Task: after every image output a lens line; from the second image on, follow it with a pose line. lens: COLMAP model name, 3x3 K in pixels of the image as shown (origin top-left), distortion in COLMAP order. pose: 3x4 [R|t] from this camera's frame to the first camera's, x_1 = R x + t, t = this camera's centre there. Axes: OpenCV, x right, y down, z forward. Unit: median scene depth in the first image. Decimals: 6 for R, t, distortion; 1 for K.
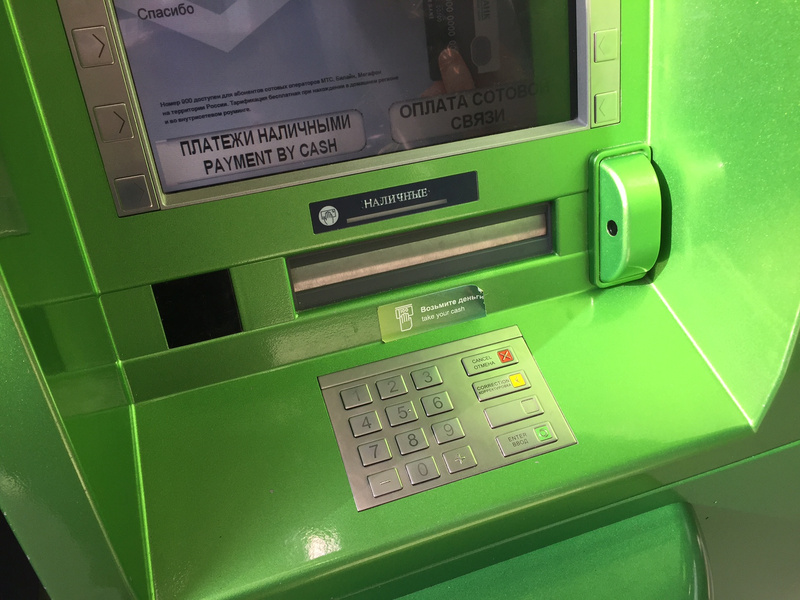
lens RADIAL K [[681.7, 0, 397.7], [0, 681.7, 298.3], [0, 0, 1]] dist [0.028209, -0.006243]
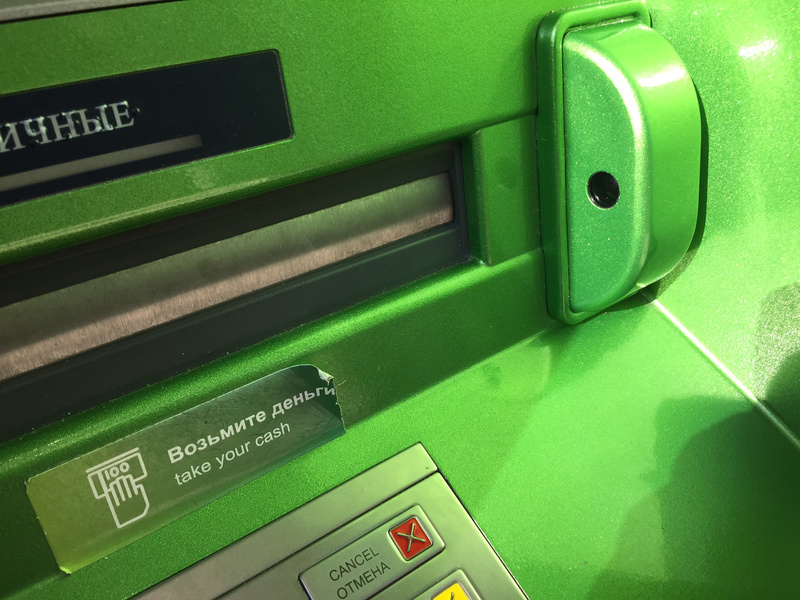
lens RADIAL K [[681.7, 0, 395.3], [0, 681.7, 301.3], [0, 0, 1]] dist [0.028209, -0.006243]
pose [[0.954653, -0.120451, 0.272268, 0.058672], [0.126802, 0.991911, -0.005785, -0.046111], [-0.269368, 0.040047, 0.962204, 0.611398]]
